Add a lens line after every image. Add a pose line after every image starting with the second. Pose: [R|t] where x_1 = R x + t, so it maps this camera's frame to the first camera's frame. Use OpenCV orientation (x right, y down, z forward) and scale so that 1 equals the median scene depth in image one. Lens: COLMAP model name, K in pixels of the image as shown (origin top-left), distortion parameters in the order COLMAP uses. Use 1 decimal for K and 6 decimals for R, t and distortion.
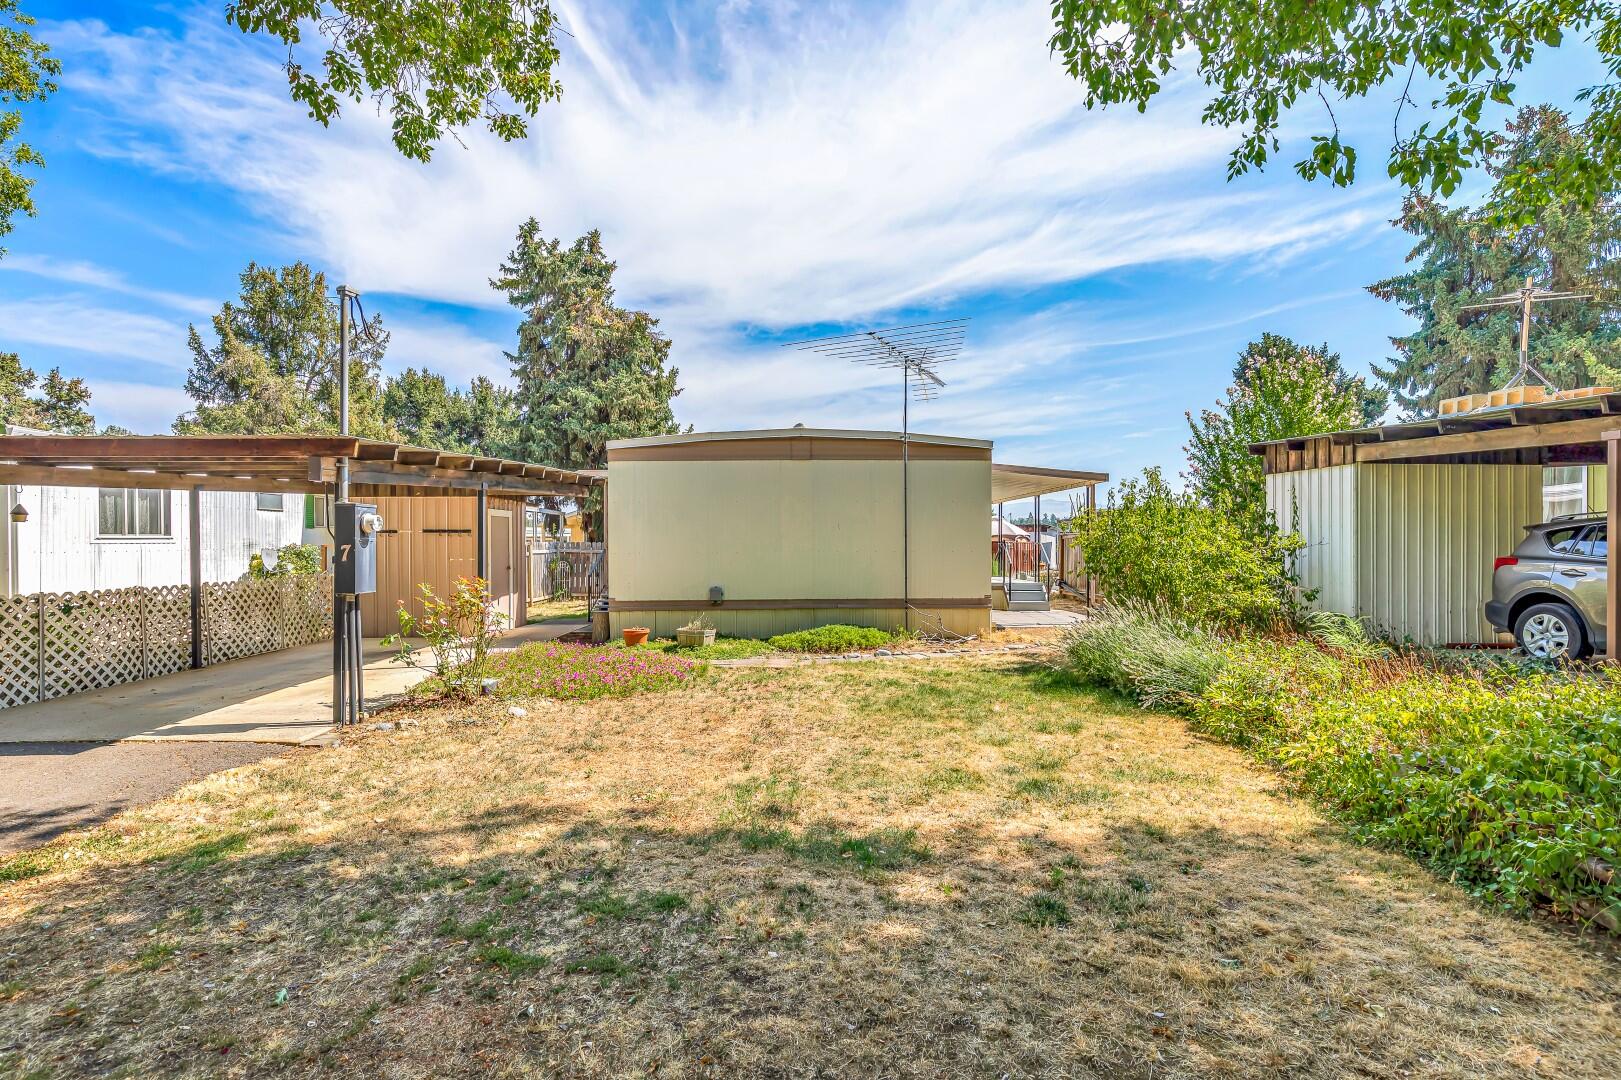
lens RADIAL K [[746.6, 0, 835.7], [0, 746.6, 545.1], [0, 0, 1]] dist [0.008551, -0.000241]
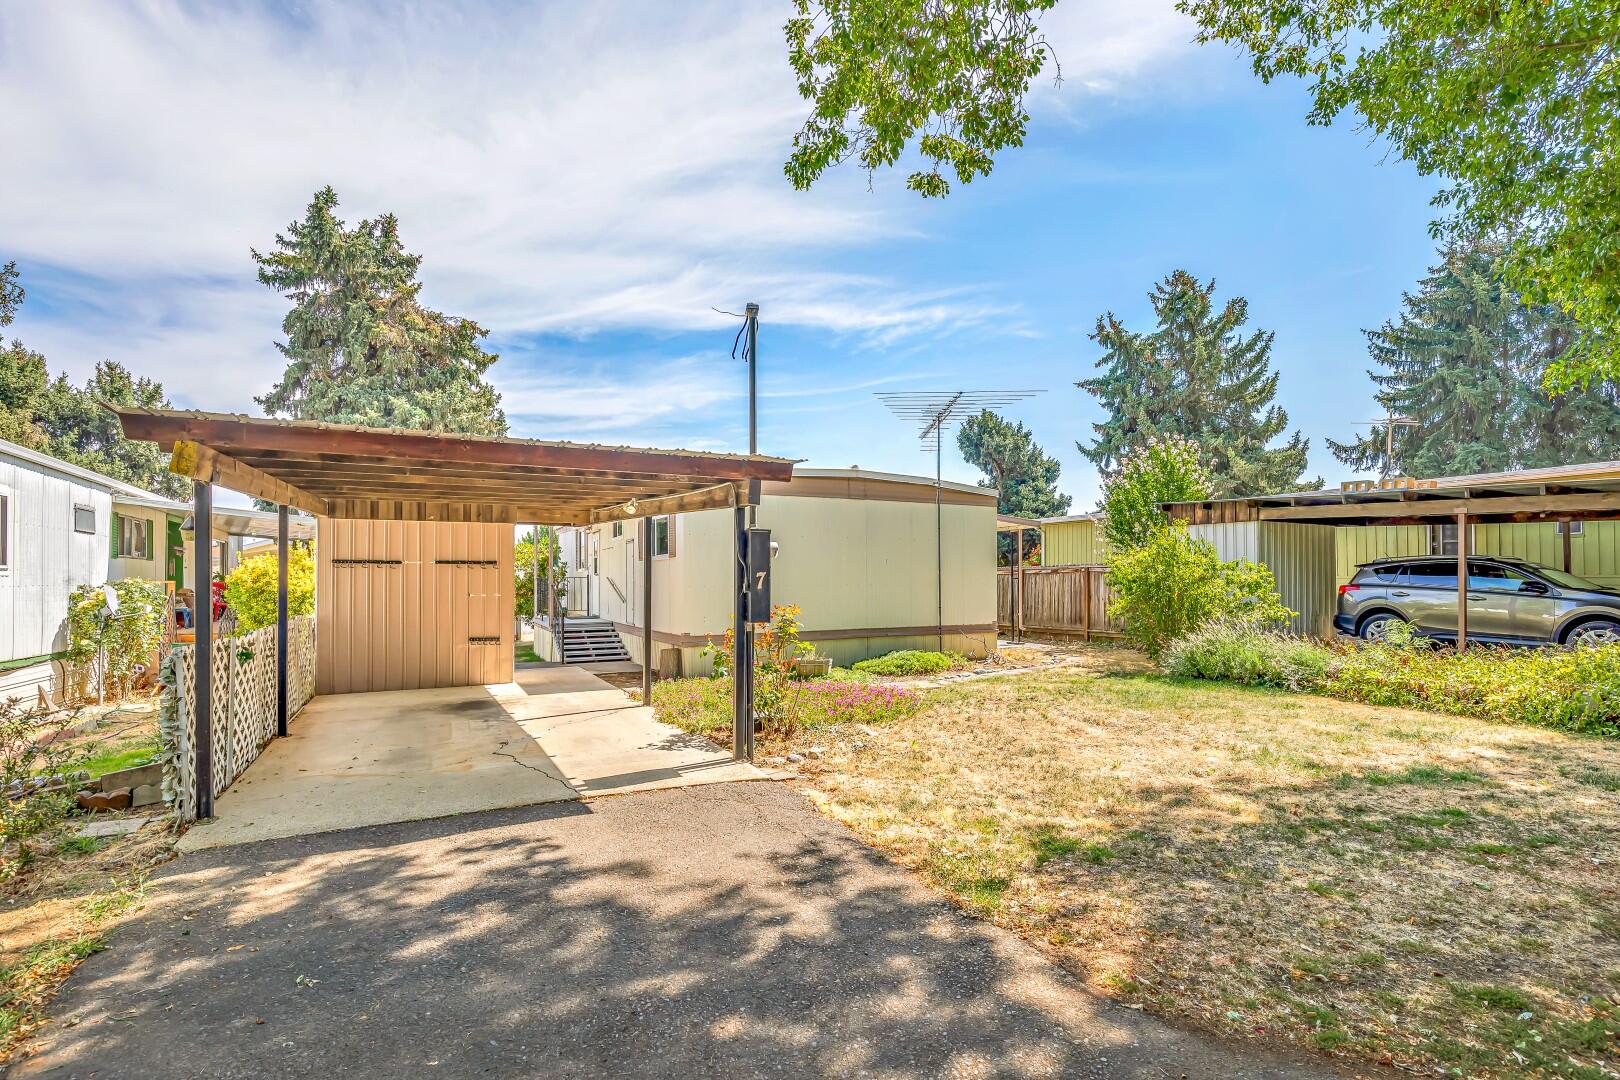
lens RADIAL K [[746.2, 0, 807.2], [0, 746.2, 572.0], [0, 0, 1]] dist [0.008551, -0.000241]
pose [[0.906758, 0.004930, 0.421624, -0.526444], [0.001386, 0.999891, -0.014673, 0.006326], [-0.421650, 0.013889, 0.906652, 0.051017]]
